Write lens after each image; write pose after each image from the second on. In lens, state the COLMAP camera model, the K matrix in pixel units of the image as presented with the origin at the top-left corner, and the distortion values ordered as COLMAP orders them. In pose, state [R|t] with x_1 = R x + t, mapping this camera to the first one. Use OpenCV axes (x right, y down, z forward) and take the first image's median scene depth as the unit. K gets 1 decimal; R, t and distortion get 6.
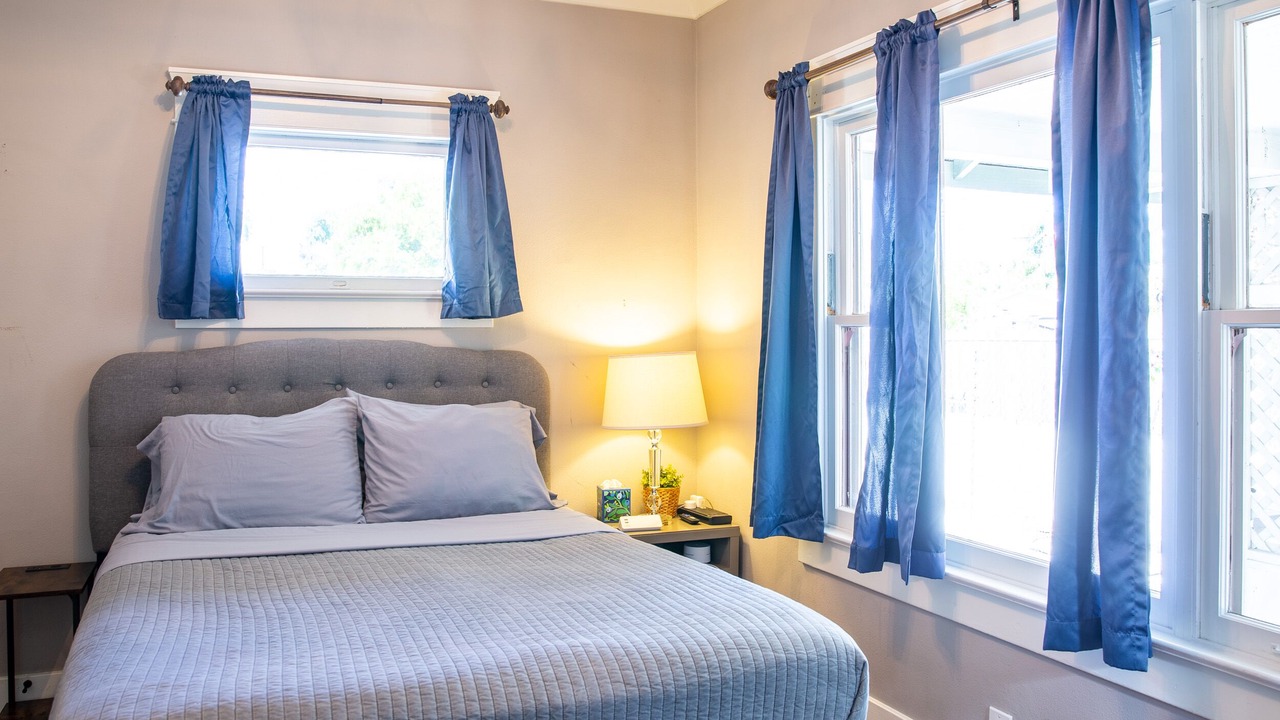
lens RADIAL K [[990.4, 0, 594.1], [0, 990.4, 331.8], [0, 0, 1]] dist [-0.074817, 0.005728]
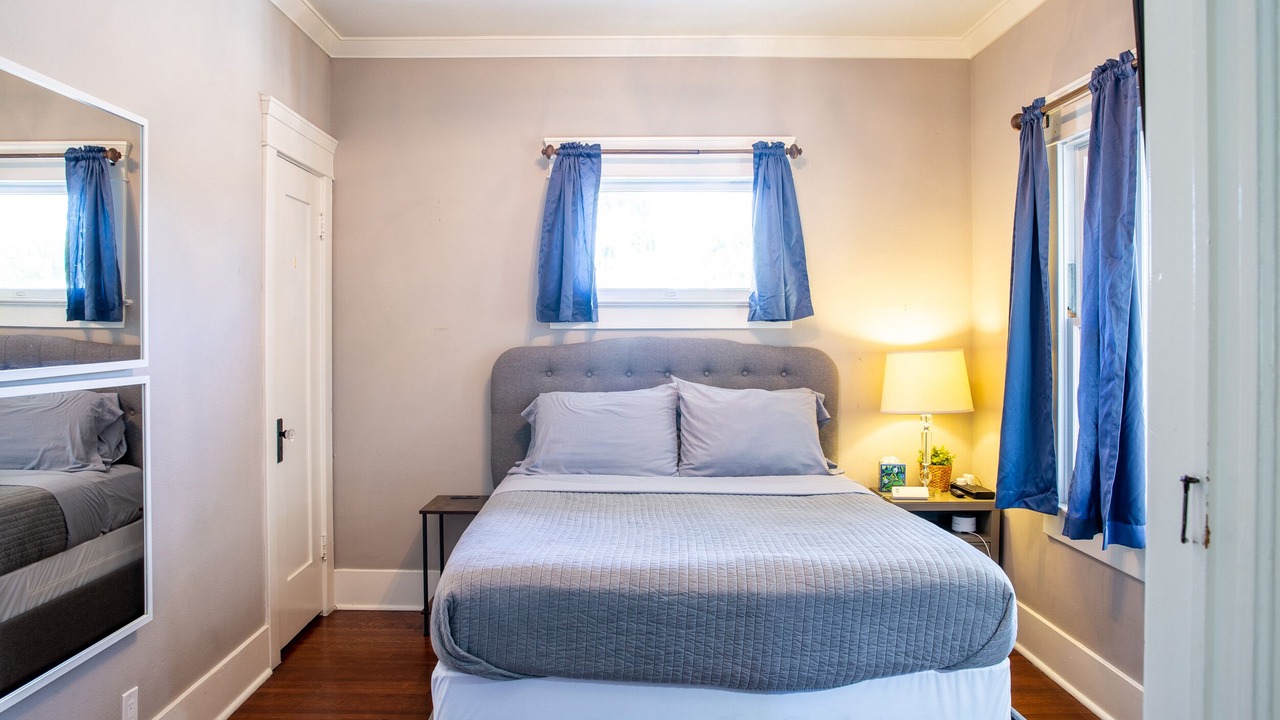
lens RADIAL K [[957.4, 0, 637.3], [0, 957.4, 339.5], [0, 0, 1]] dist [-0.094414, 0.100654]
pose [[0.929049, 0.003655, -0.369939, 0.179707], [-0.001144, 0.999975, 0.007005, 0.001574], [0.369955, -0.006085, 0.929030, -0.197548]]
